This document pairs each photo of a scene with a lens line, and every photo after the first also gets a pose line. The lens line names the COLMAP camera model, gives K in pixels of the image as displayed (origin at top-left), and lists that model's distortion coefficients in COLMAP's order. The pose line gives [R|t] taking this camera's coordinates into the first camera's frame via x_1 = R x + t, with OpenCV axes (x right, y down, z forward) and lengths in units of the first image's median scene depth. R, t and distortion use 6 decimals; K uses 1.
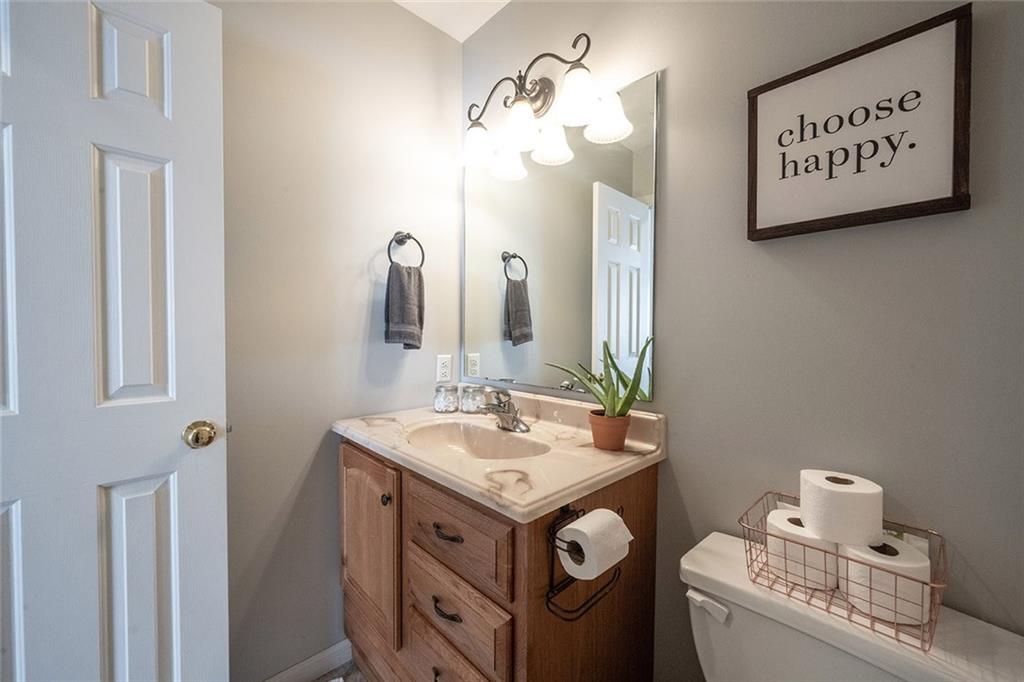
lens RADIAL K [[406.1, 0, 512.3], [0, 406.1, 338.6], [0, 0, 1]] dist [-0.000754, 0.000024]
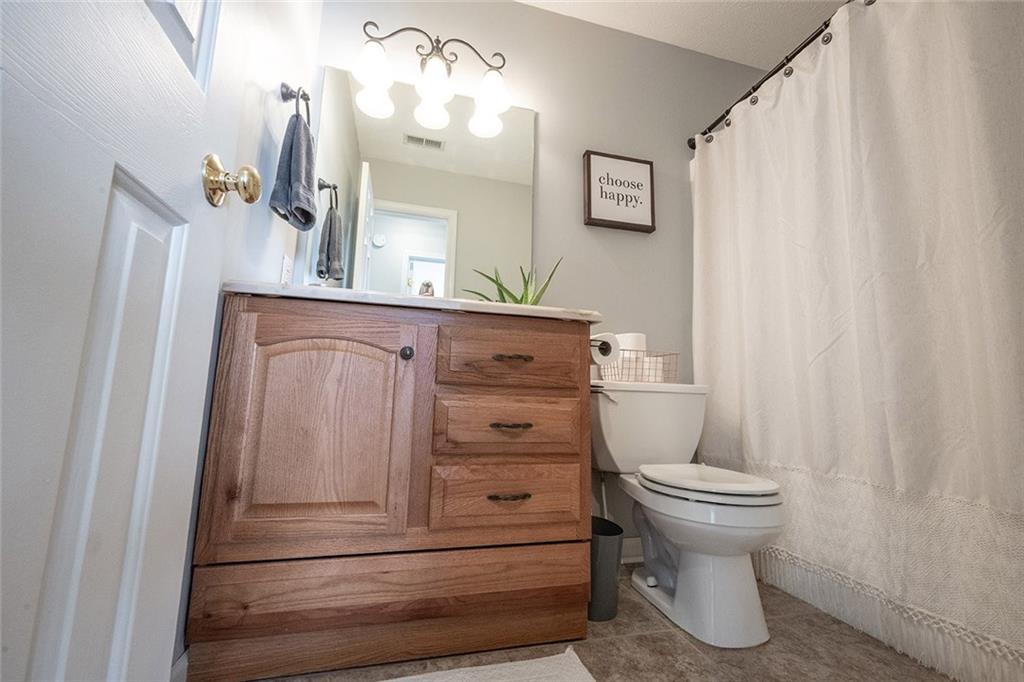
lens RADIAL K [[406.1, 0, 512.3], [0, 406.1, 341.0], [0, 0, 1]] dist [-0.000754, 0.000024]
pose [[0.480021, 0.131898, 0.867285, -1.268075], [-0.006132, 0.989113, -0.147032, 0.644389], [-0.877236, 0.065260, 0.475603, 0.469742]]
